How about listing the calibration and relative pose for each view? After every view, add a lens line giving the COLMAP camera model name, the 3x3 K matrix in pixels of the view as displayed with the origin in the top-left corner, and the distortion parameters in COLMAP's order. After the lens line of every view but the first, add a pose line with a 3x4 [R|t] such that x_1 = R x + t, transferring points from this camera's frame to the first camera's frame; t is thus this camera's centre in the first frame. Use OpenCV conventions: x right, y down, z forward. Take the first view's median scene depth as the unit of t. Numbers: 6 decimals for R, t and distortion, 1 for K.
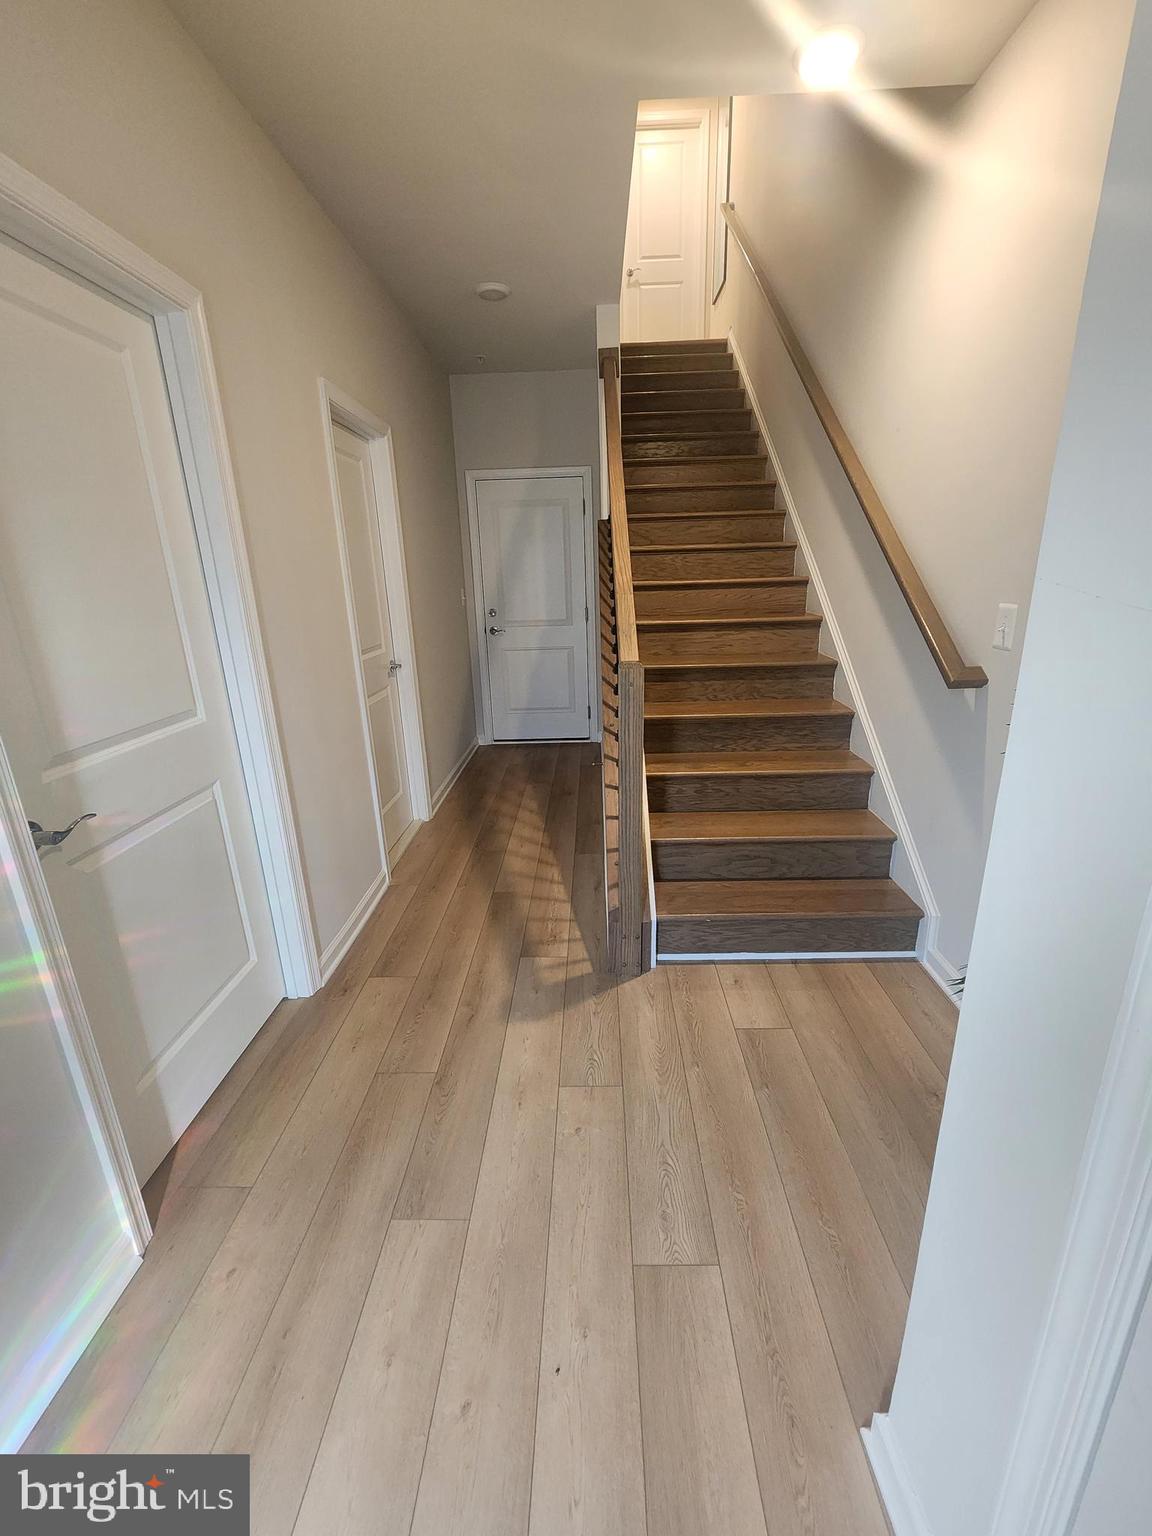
lens RADIAL K [[643.3, 0, 584.5], [0, 643.3, 765.8], [0, 0, 1]] dist [-0.002219, 0.000565]
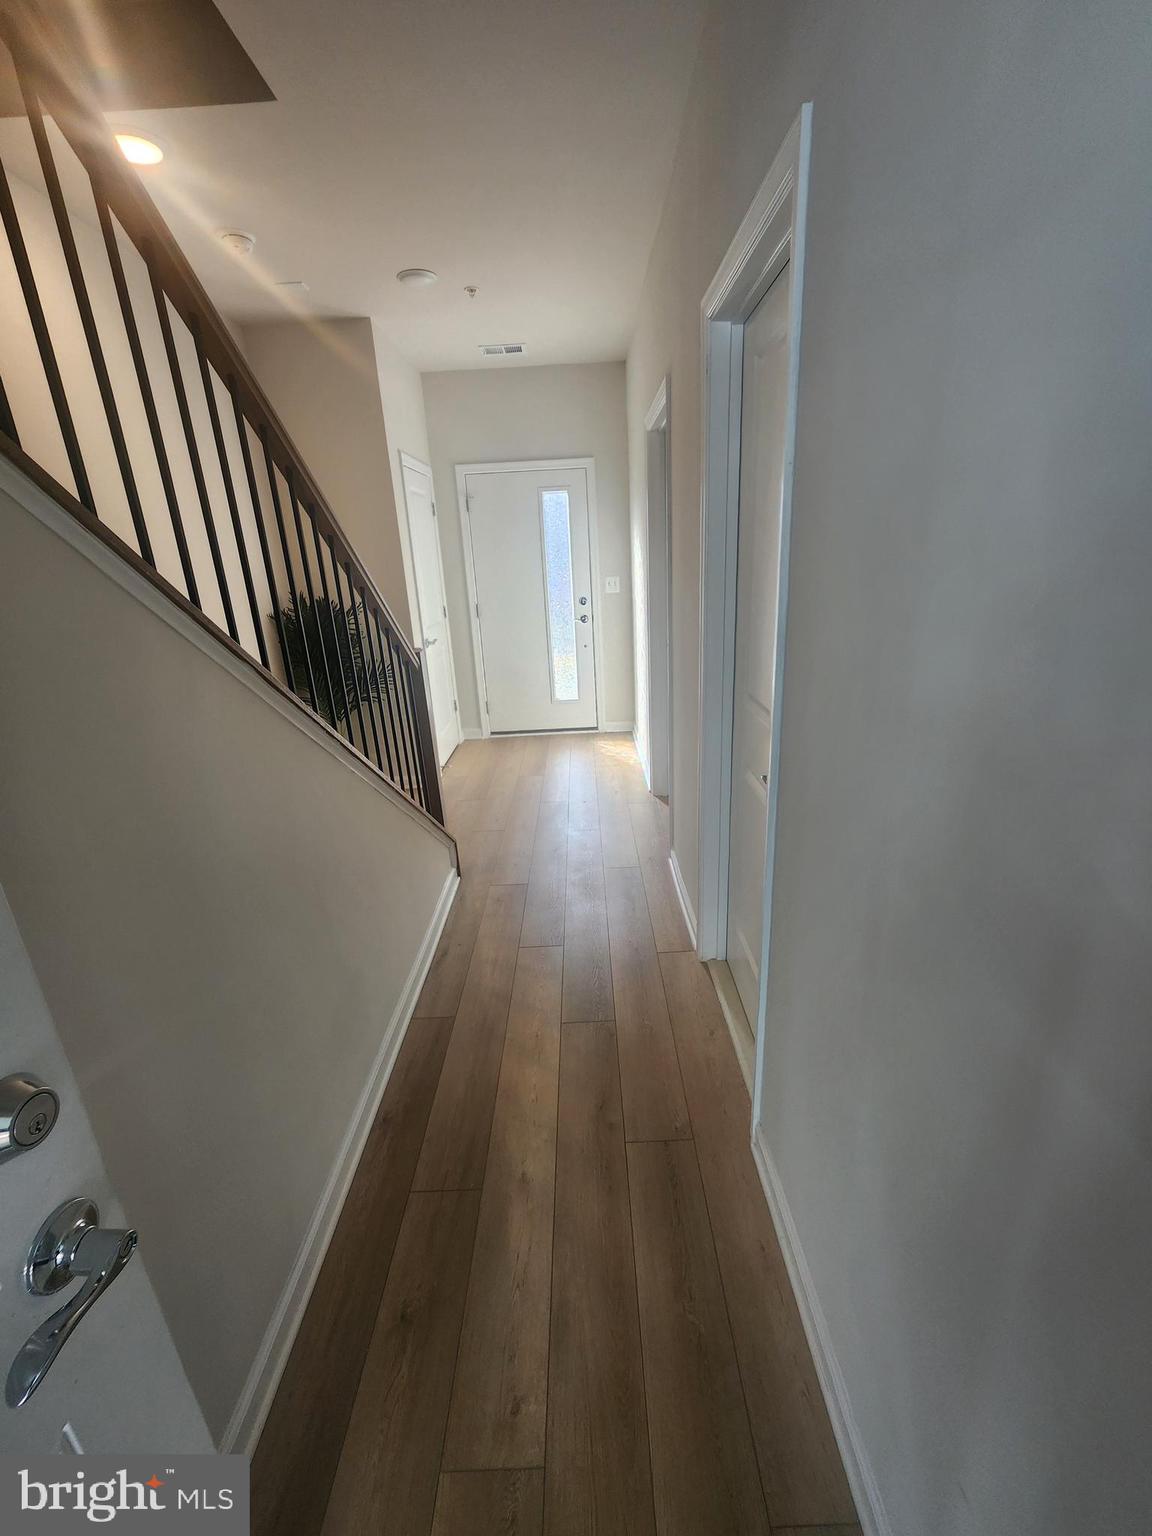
lens RADIAL K [[643.3, 0, 584.5], [0, 643.3, 765.8], [0, 0, 1]] dist [-0.002219, 0.000565]
pose [[-0.999630, 0.021544, -0.016587, -0.121690], [0.007999, 0.816072, 0.577895, -0.386472], [0.025986, 0.577549, -0.815942, 1.195231]]
